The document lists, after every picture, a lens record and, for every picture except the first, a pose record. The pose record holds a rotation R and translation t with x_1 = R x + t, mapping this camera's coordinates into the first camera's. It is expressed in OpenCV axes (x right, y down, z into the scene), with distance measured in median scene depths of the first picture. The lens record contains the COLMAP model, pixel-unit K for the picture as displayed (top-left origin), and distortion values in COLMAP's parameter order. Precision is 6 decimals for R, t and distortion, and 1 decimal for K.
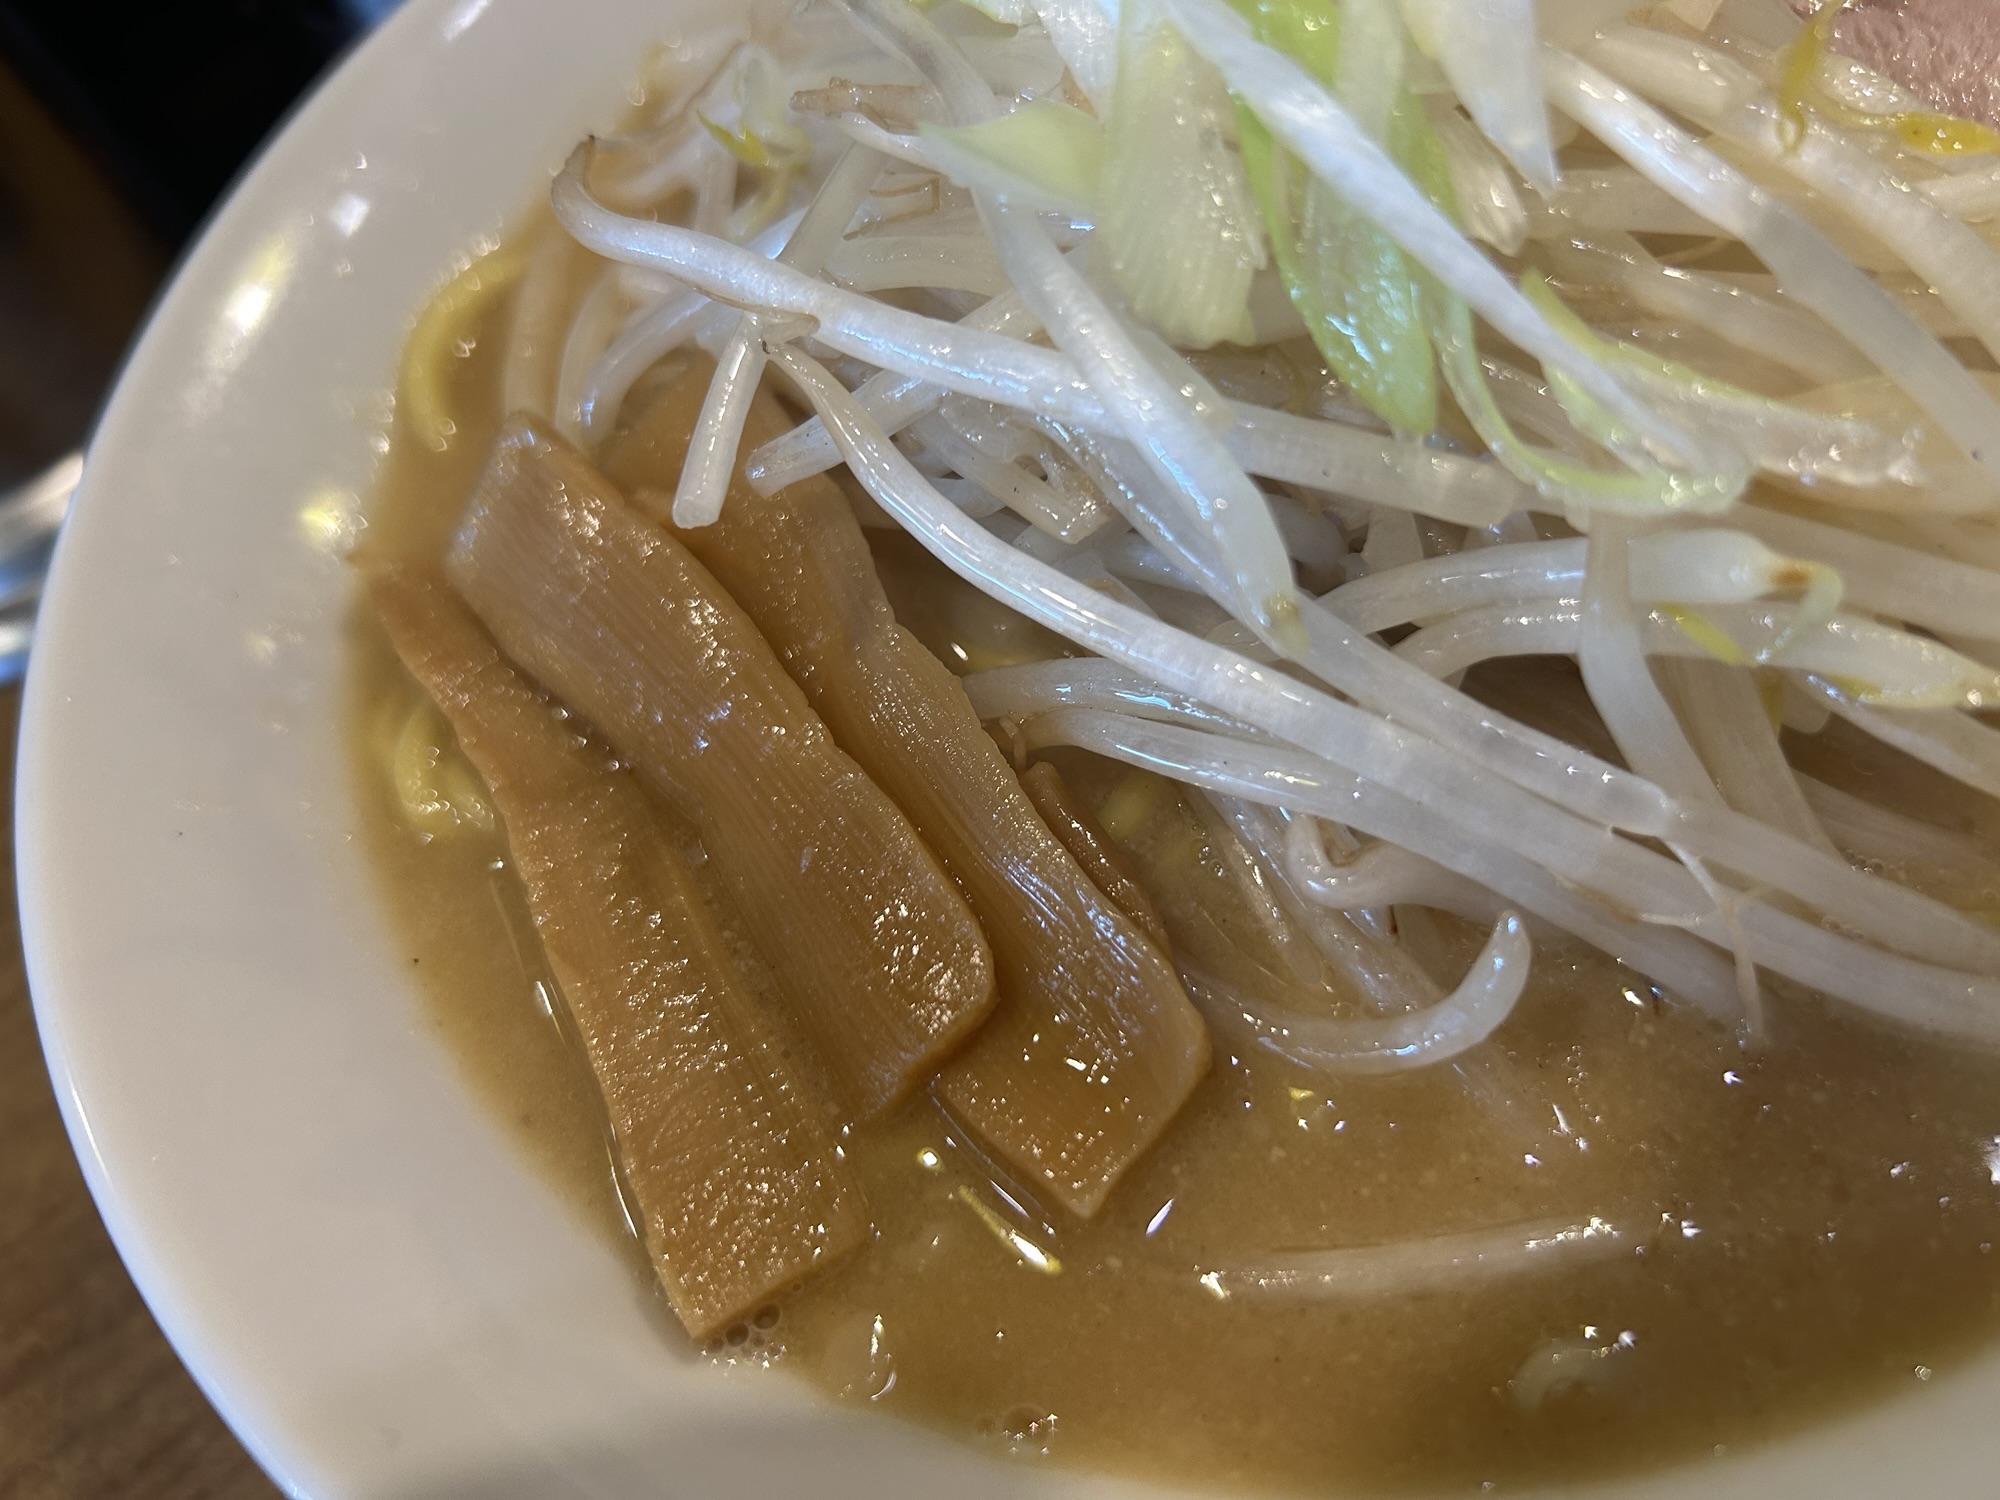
lens RADIAL K [[1524.5, 0, 1000.0], [0, 1524.5, 750.0], [0, 0, 1]] dist [0.099423, -0.313358]
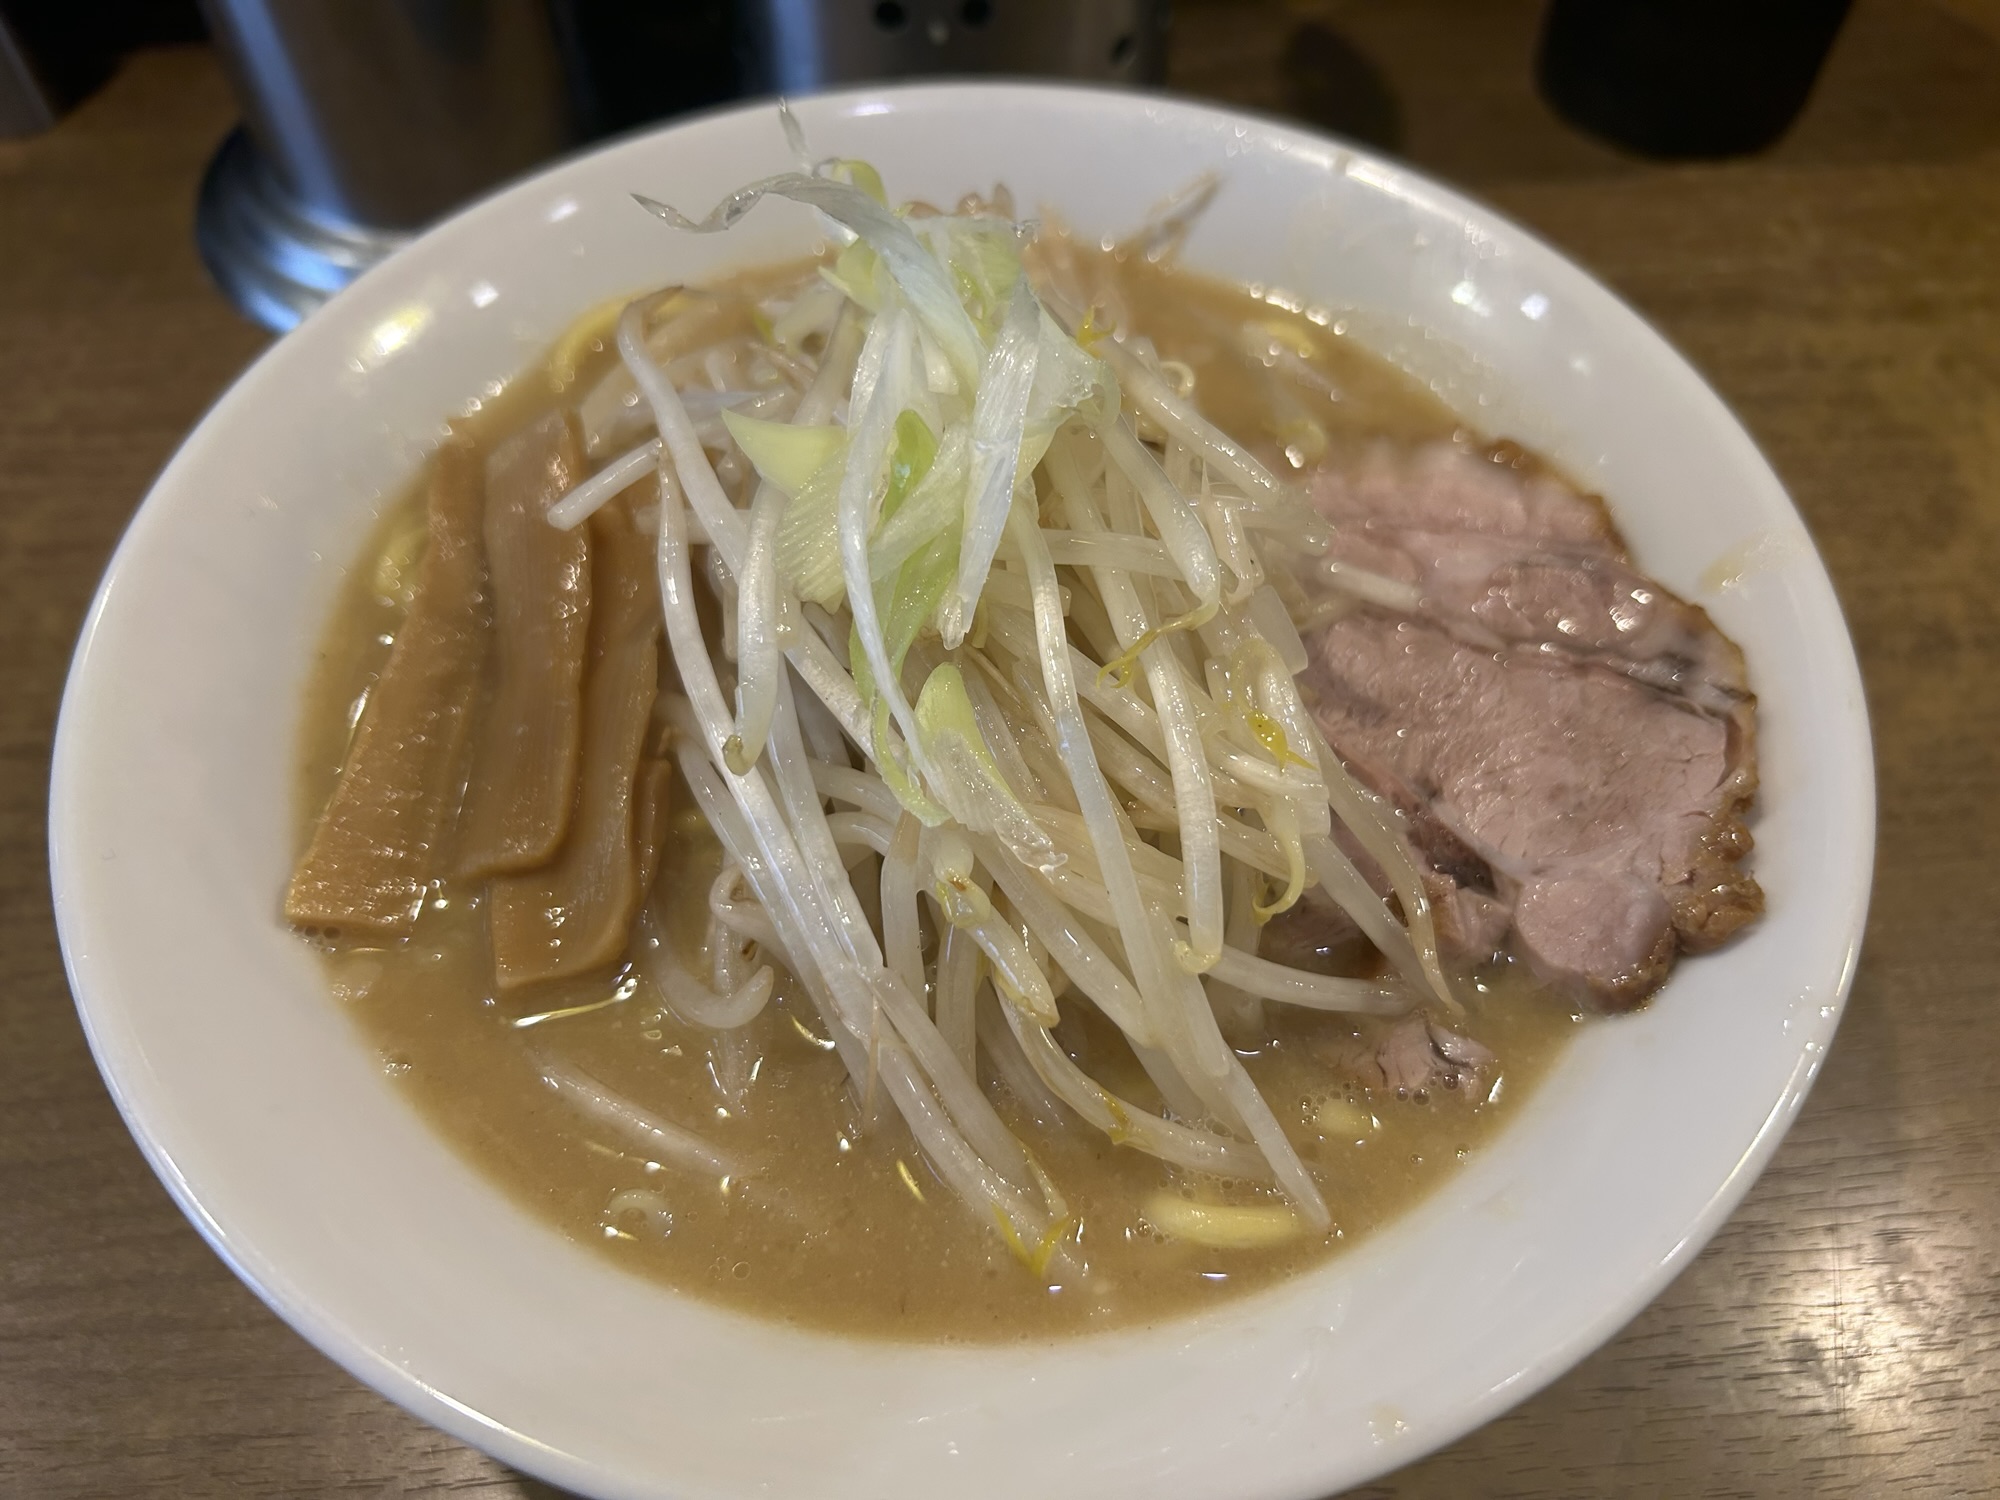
lens RADIAL K [[1524.5, 0, 1000.0], [0, 1524.5, 750.0], [0, 0, 1]] dist [0.099423, -0.313358]
pose [[0.822842, 0.550855, -0.139607, 0.569184], [-0.553258, 0.832649, 0.024528, -0.250060], [0.129755, 0.057057, 0.989903, -0.599060]]
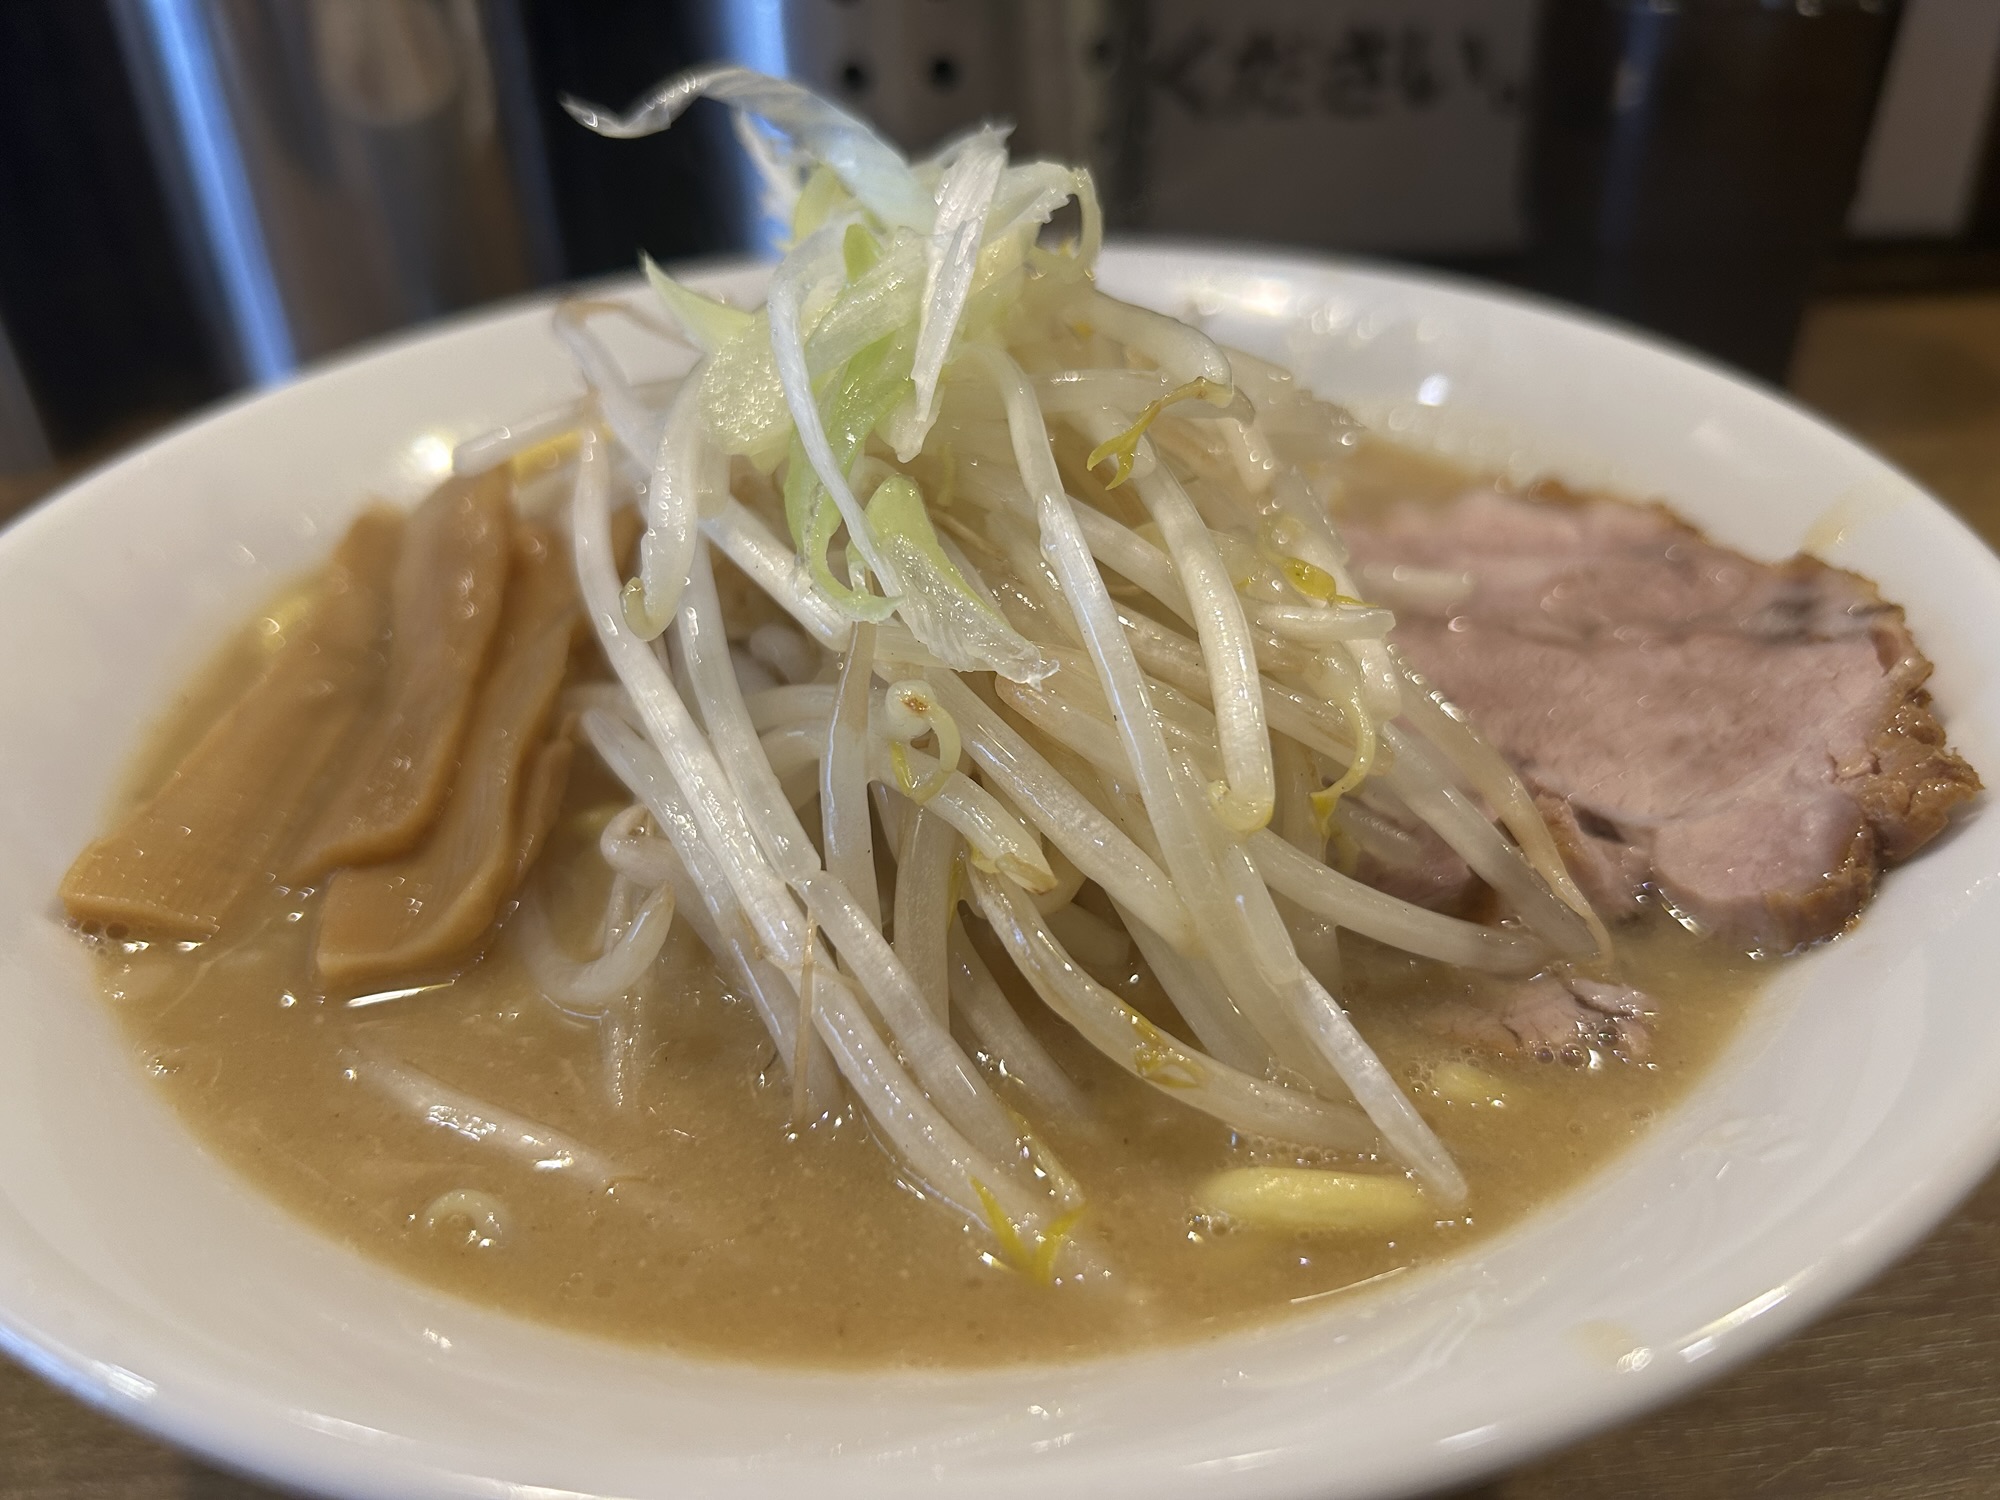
lens RADIAL K [[1541.3, 0, 1007.1], [0, 1541.3, 808.9], [0, 0, 1]] dist [-0.015158, -0.001483]
pose [[0.835808, 0.440592, -0.327574, 0.841544], [-0.528924, 0.806141, -0.265283, 0.214633], [0.147189, 0.394987, 0.906819, -0.130805]]
